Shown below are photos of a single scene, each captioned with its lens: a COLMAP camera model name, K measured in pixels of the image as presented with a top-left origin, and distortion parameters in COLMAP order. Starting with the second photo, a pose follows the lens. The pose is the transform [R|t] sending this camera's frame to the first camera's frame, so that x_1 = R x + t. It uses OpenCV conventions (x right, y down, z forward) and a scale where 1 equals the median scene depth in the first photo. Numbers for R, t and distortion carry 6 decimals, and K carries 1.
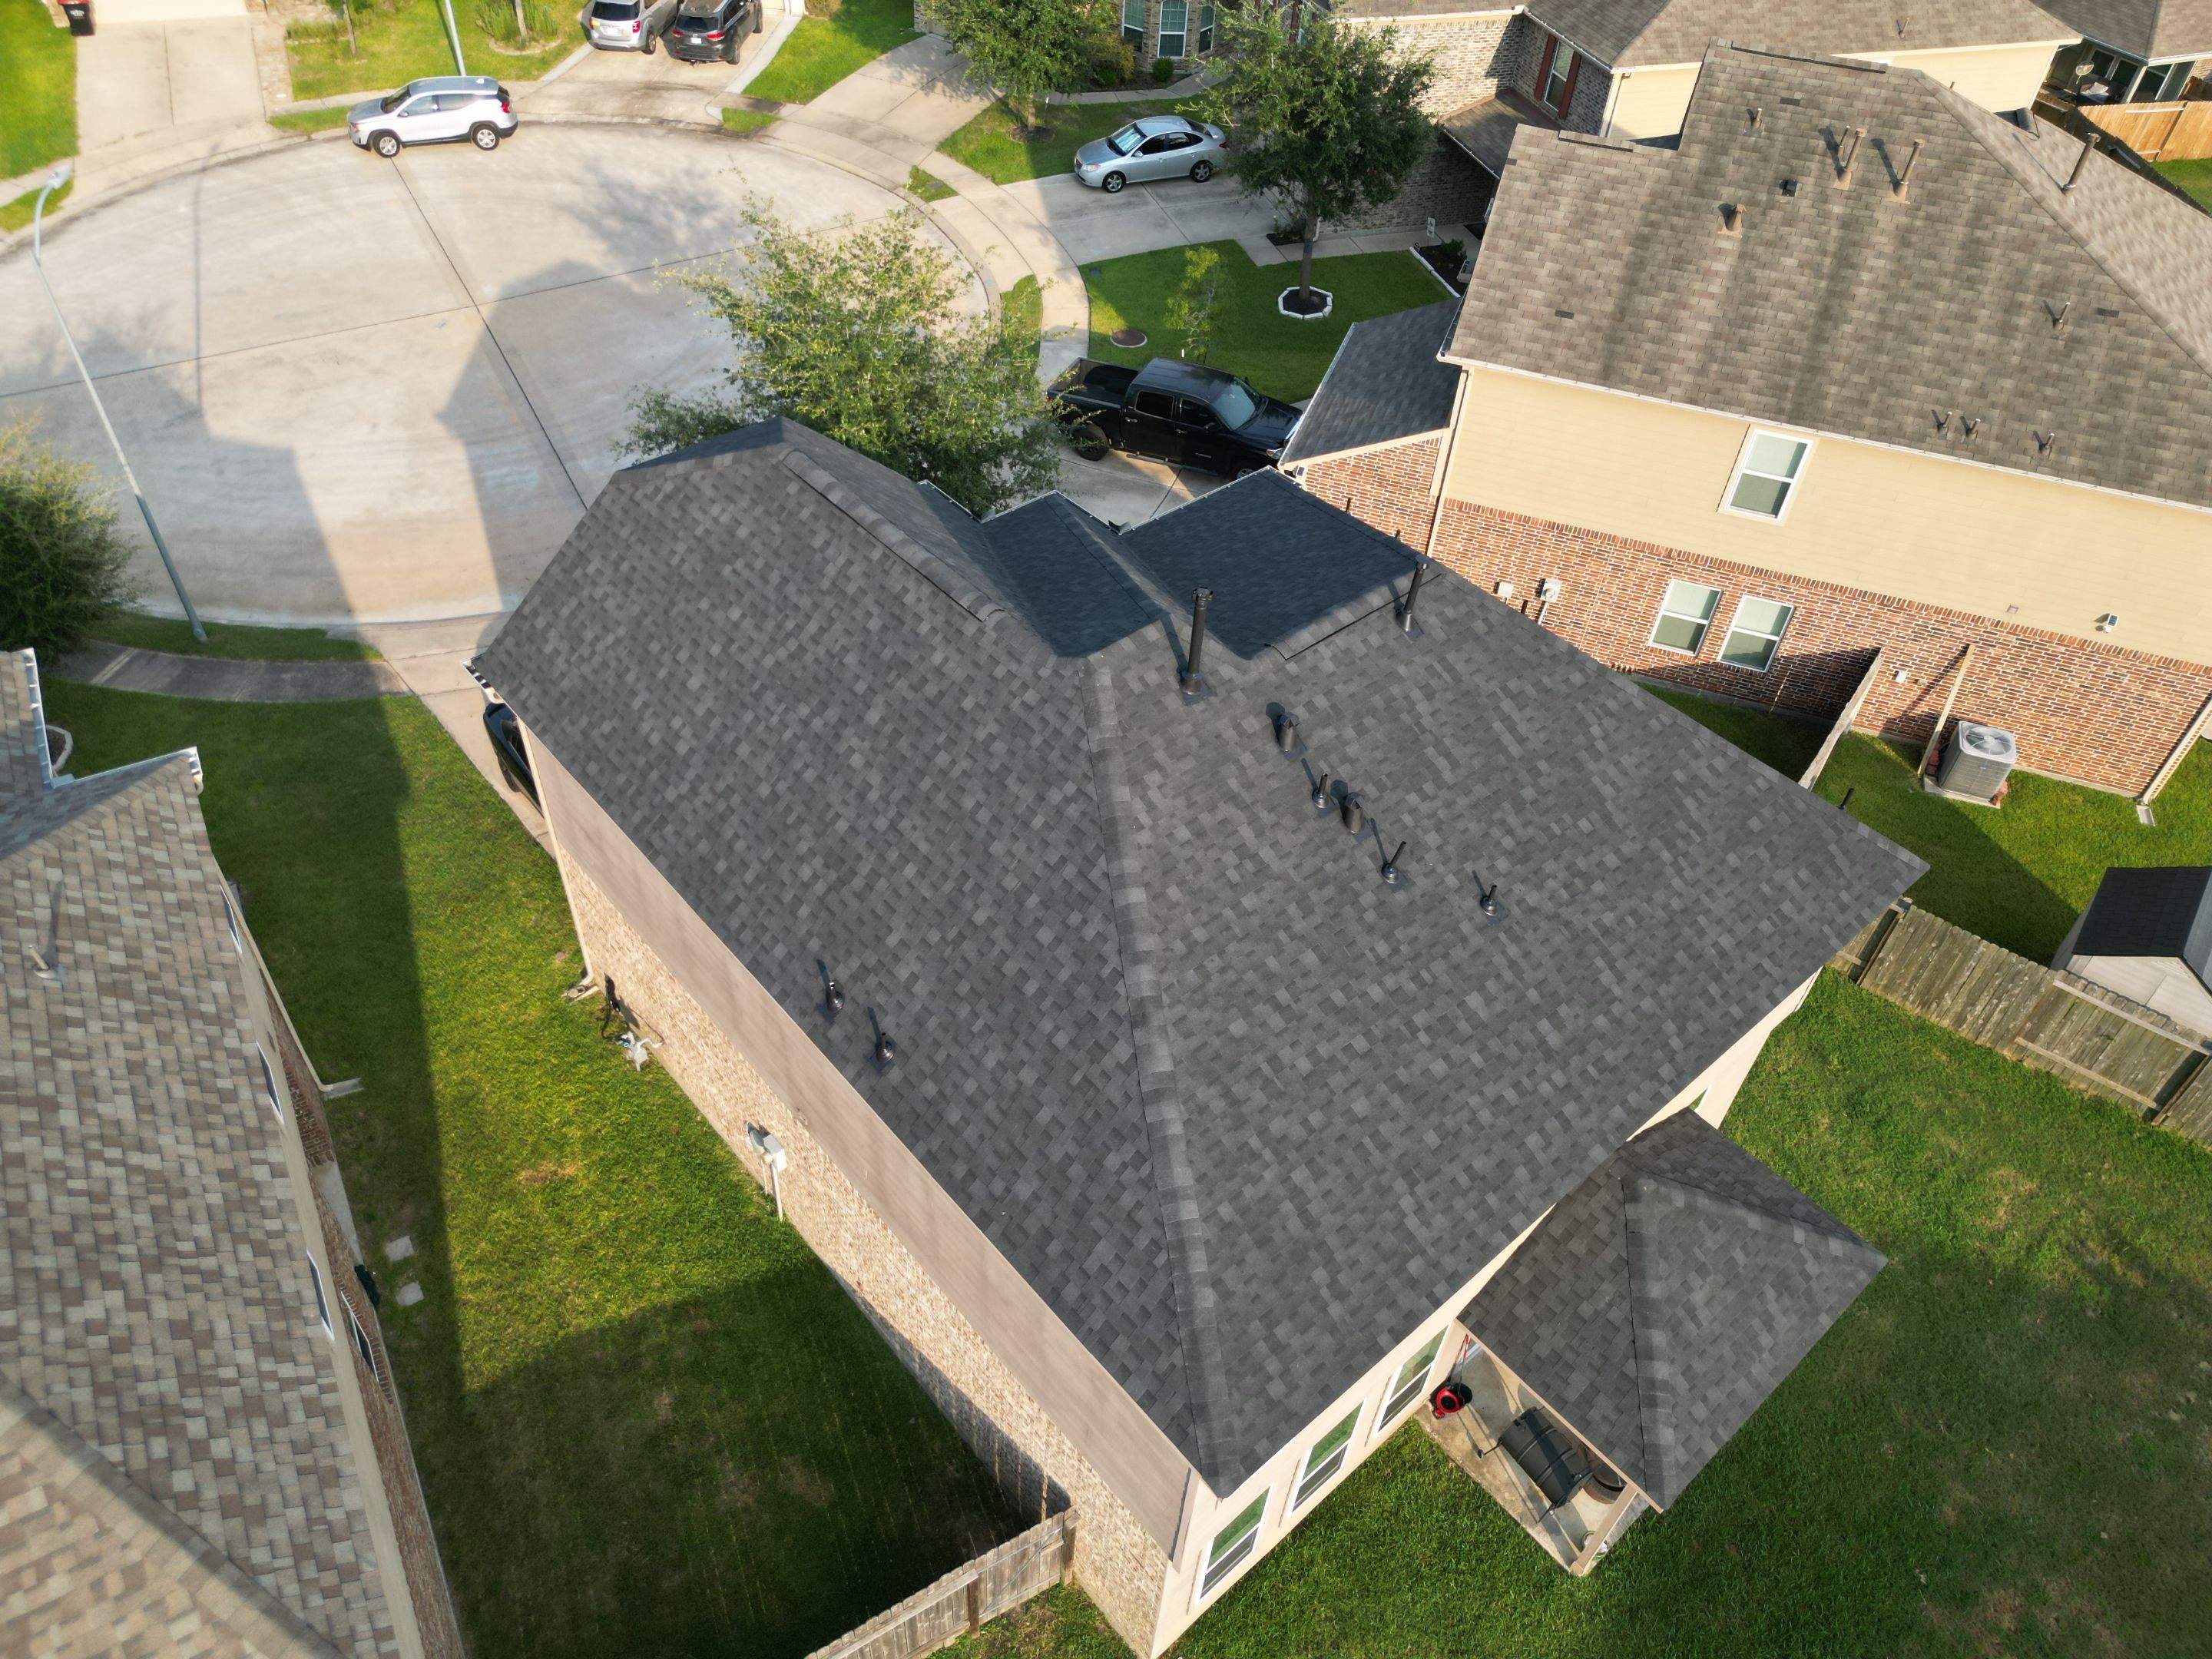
lens RADIAL K [[1557.1, 0, 1098.1], [0, 1557.1, 825.4], [0, 0, 1]] dist [0.056969, -0.049916]
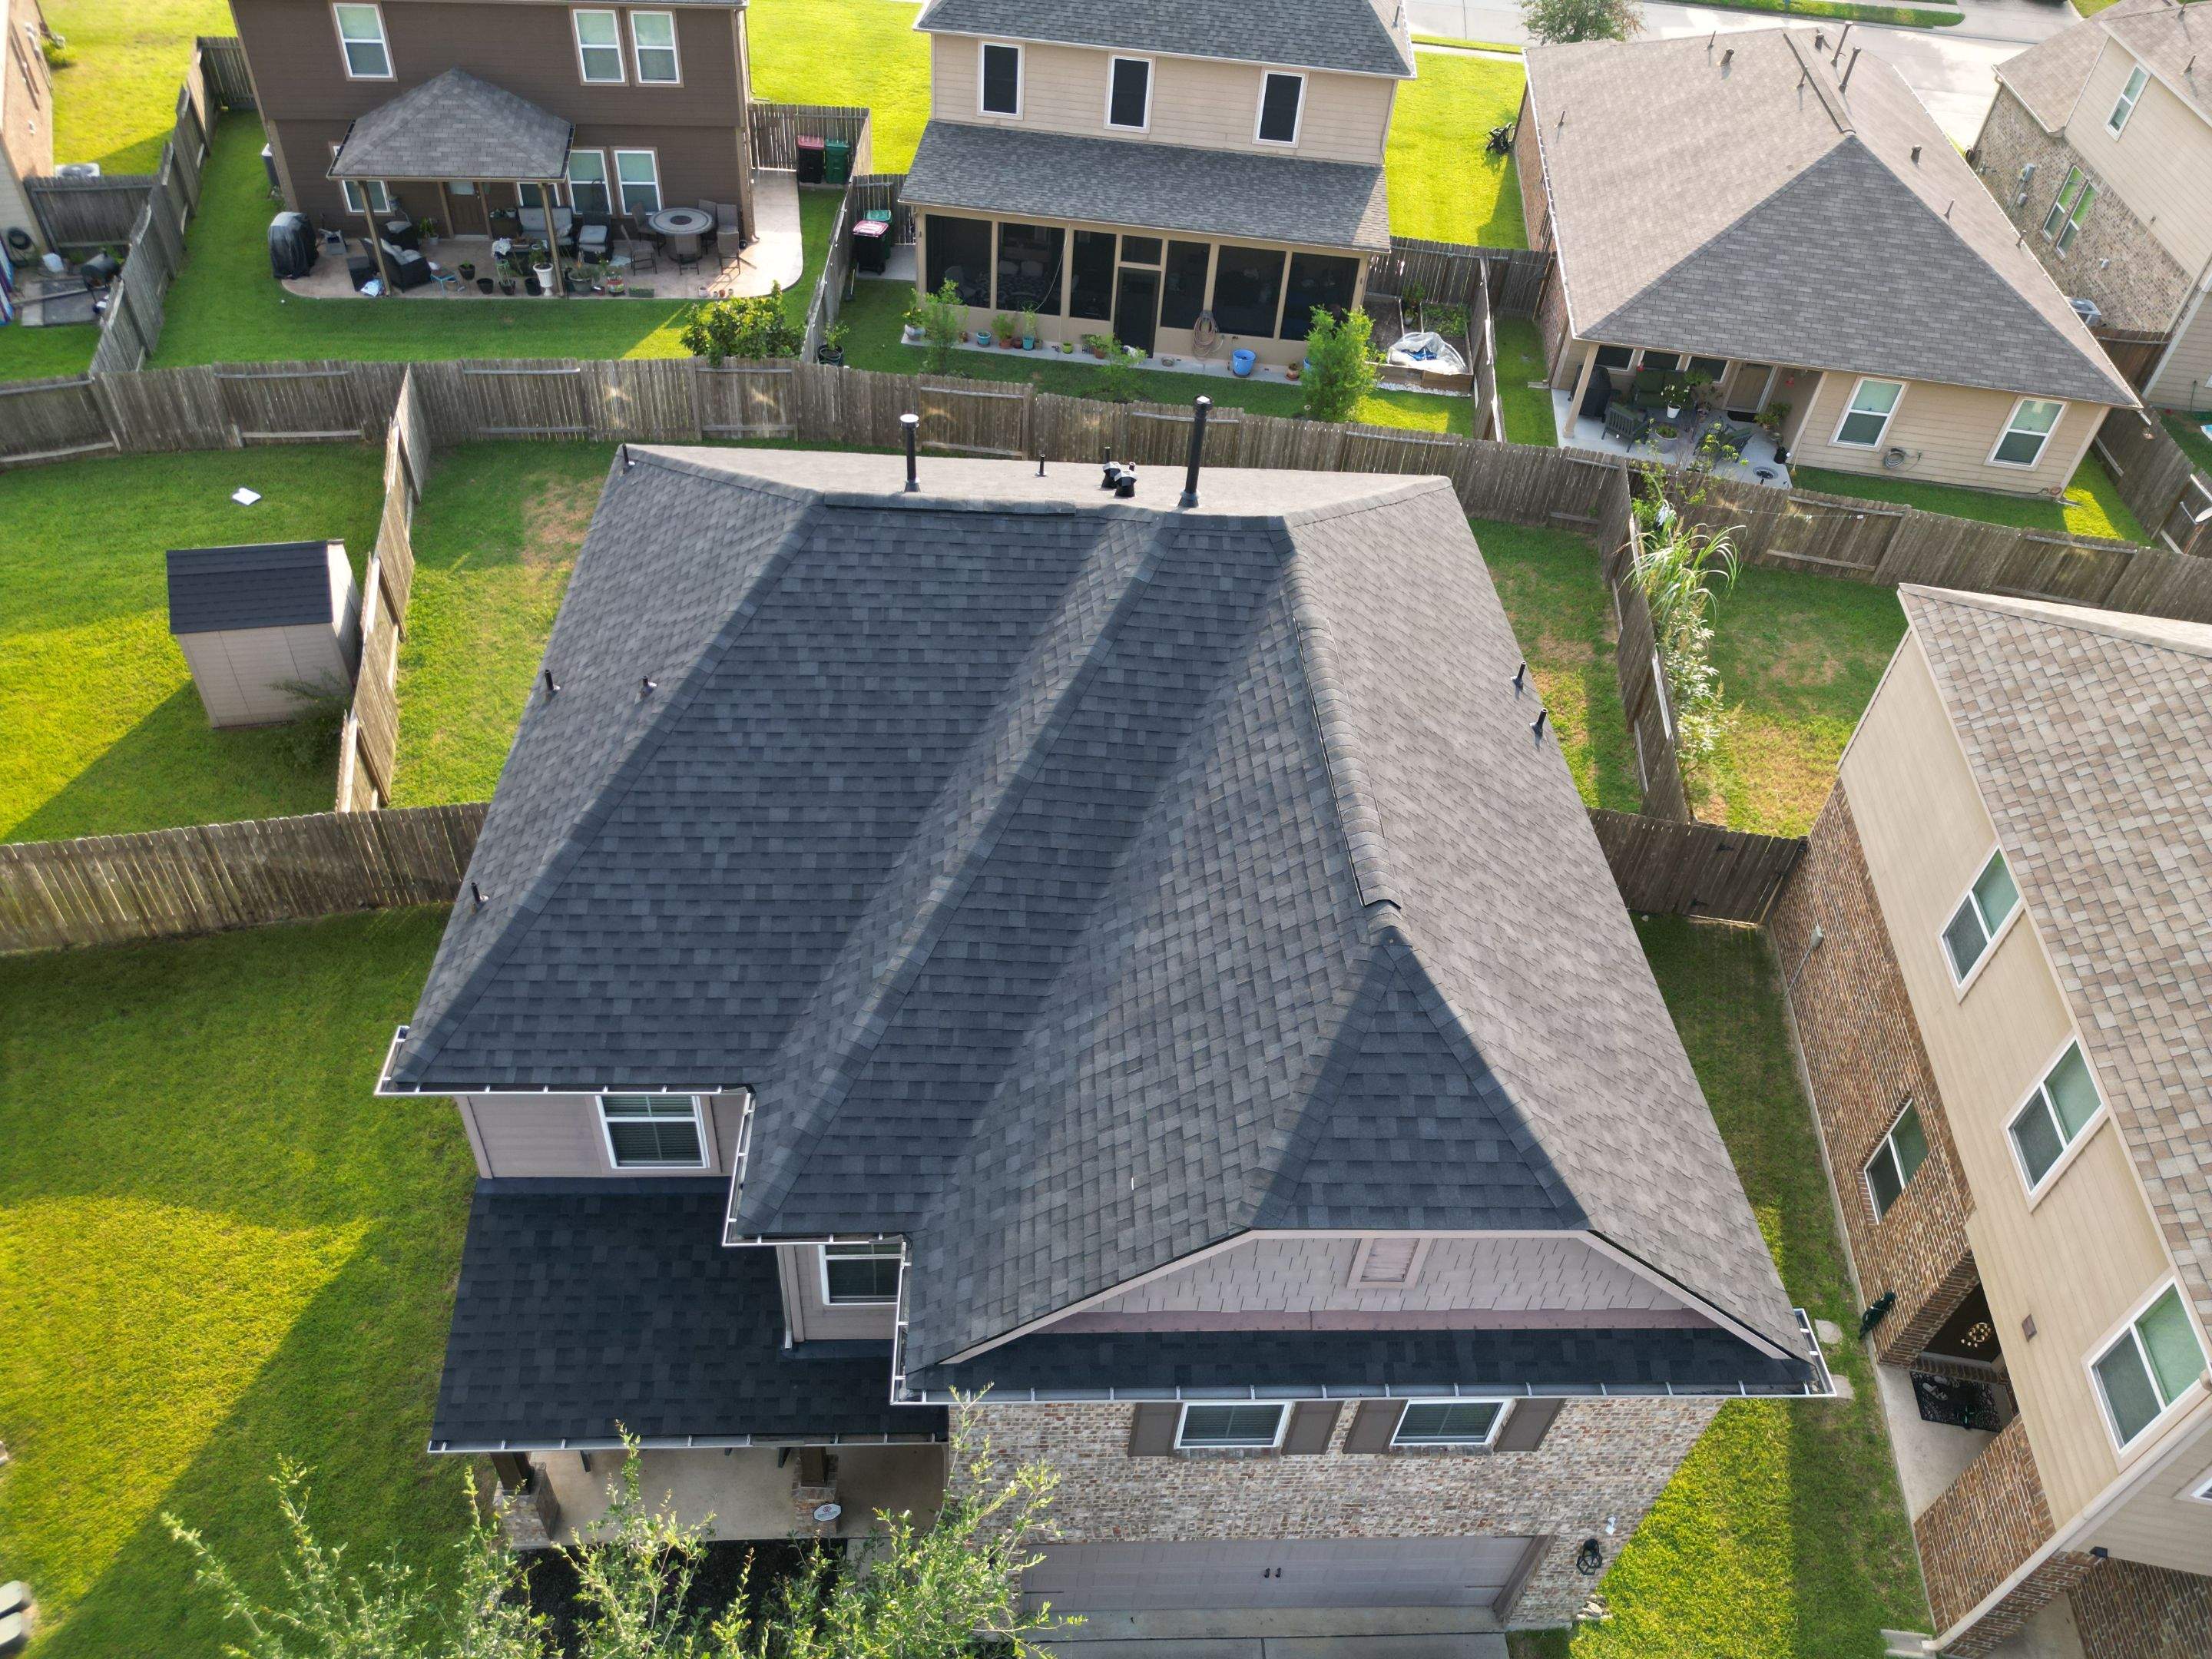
lens RADIAL K [[1557.1, 0, 1099.7], [0, 1557.1, 826.2], [0, 0, 1]] dist [0.056969, -0.049916]
pose [[-0.780477, -0.493189, 0.384214, -0.300657], [0.351317, 0.162367, 0.922070, -0.786620], [-0.517138, 0.854635, 0.046542, 0.902680]]
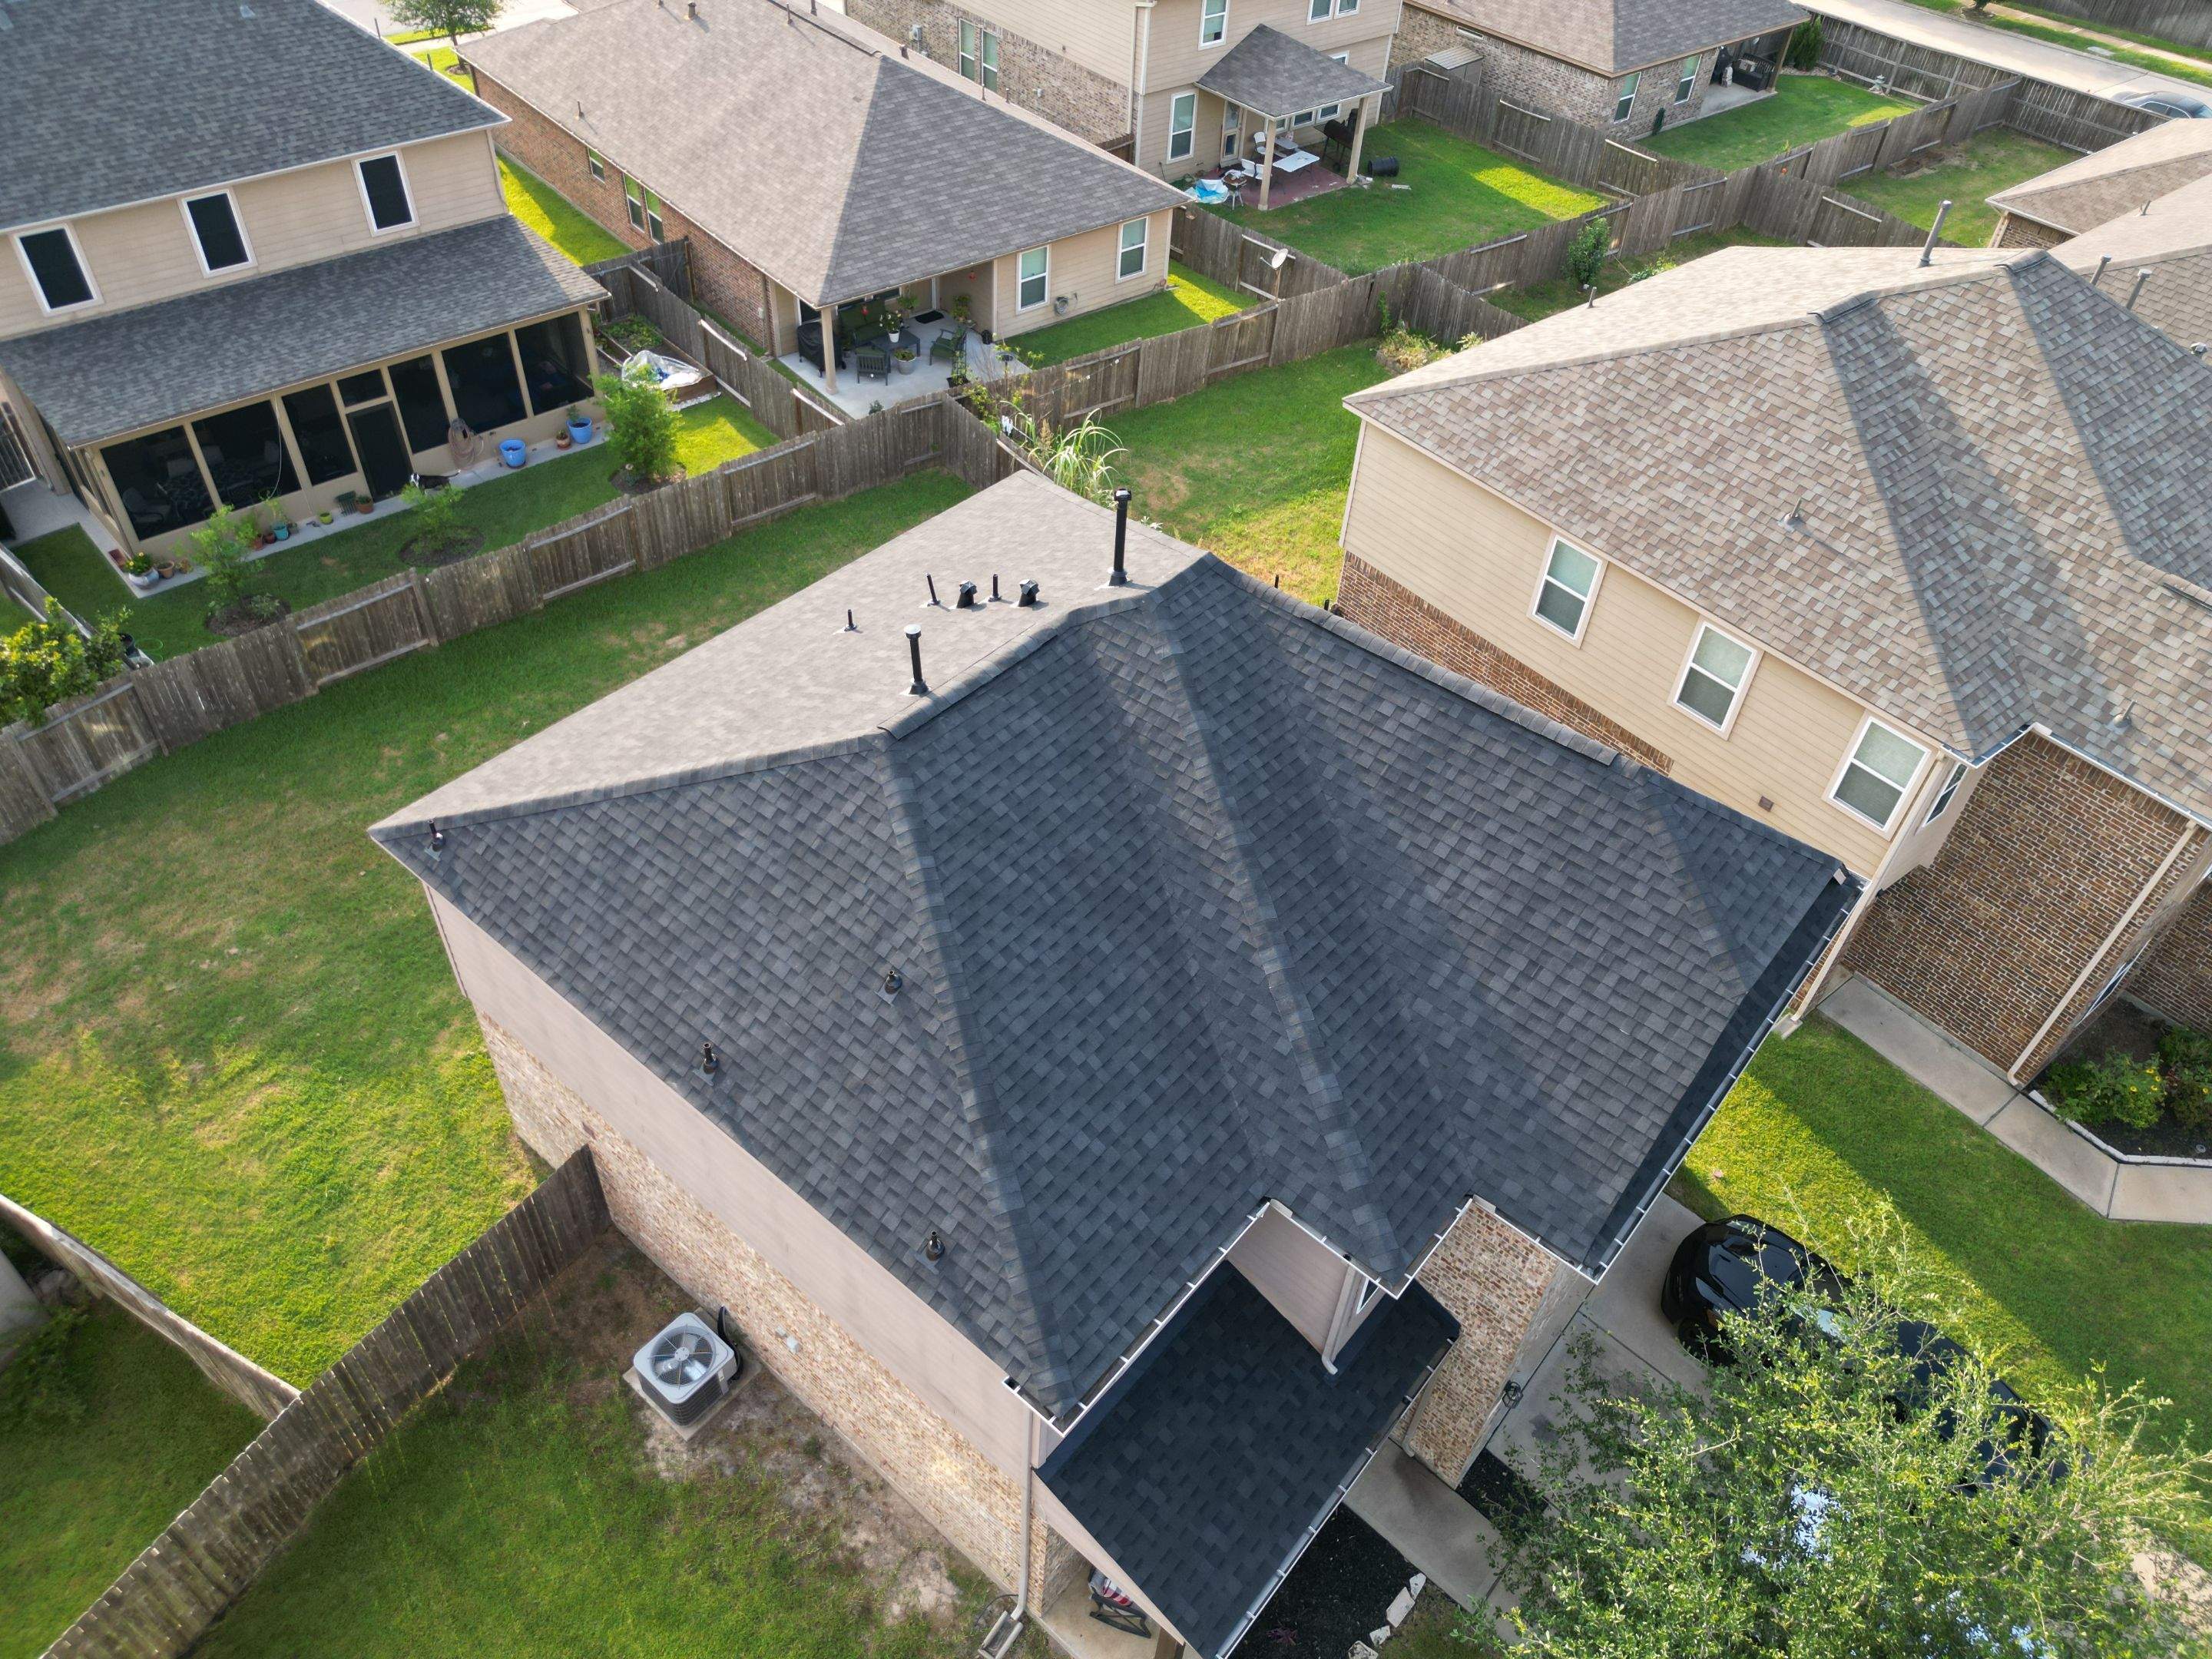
lens RADIAL K [[1557.1, 0, 1097.7], [0, 1557.1, 825.9], [0, 0, 1]] dist [0.056969, -0.049916]
pose [[-0.982799, 0.039637, -0.180376, 0.224556], [-0.178394, 0.048895, 0.982744, -0.939441], [0.047772, 0.998017, -0.040983, 0.953866]]
